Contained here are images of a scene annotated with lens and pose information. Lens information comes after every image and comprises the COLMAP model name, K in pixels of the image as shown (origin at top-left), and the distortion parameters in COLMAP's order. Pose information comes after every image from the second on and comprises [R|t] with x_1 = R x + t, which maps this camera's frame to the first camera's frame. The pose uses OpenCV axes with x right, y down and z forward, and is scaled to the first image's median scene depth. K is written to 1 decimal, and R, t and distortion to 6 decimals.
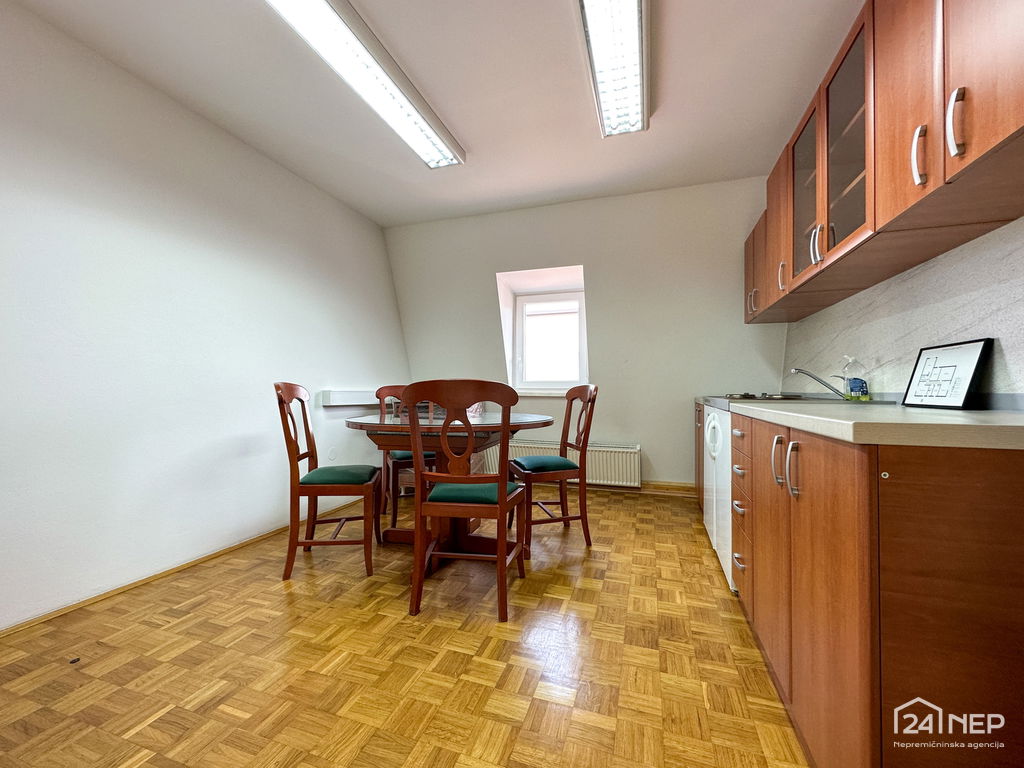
lens RADIAL K [[422.2, 0, 525.5], [0, 422.2, 385.4], [0, 0, 1]] dist [-0.000877, -0.000152]
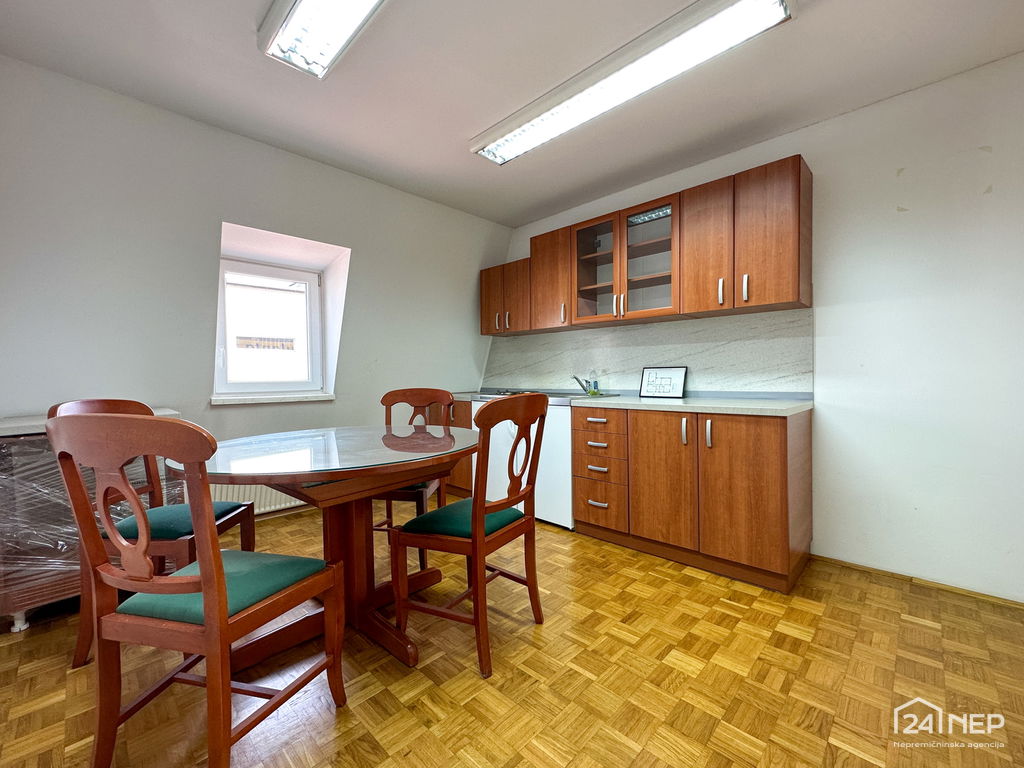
lens RADIAL K [[422.2, 0, 525.5], [0, 422.2, 385.4], [0, 0, 1]] dist [-0.000877, -0.000152]
pose [[0.421459, -0.027793, 0.906422, -0.918230], [0.001778, 0.999554, 0.029822, -0.053760], [-0.906846, -0.010957, 0.421320, 0.551192]]
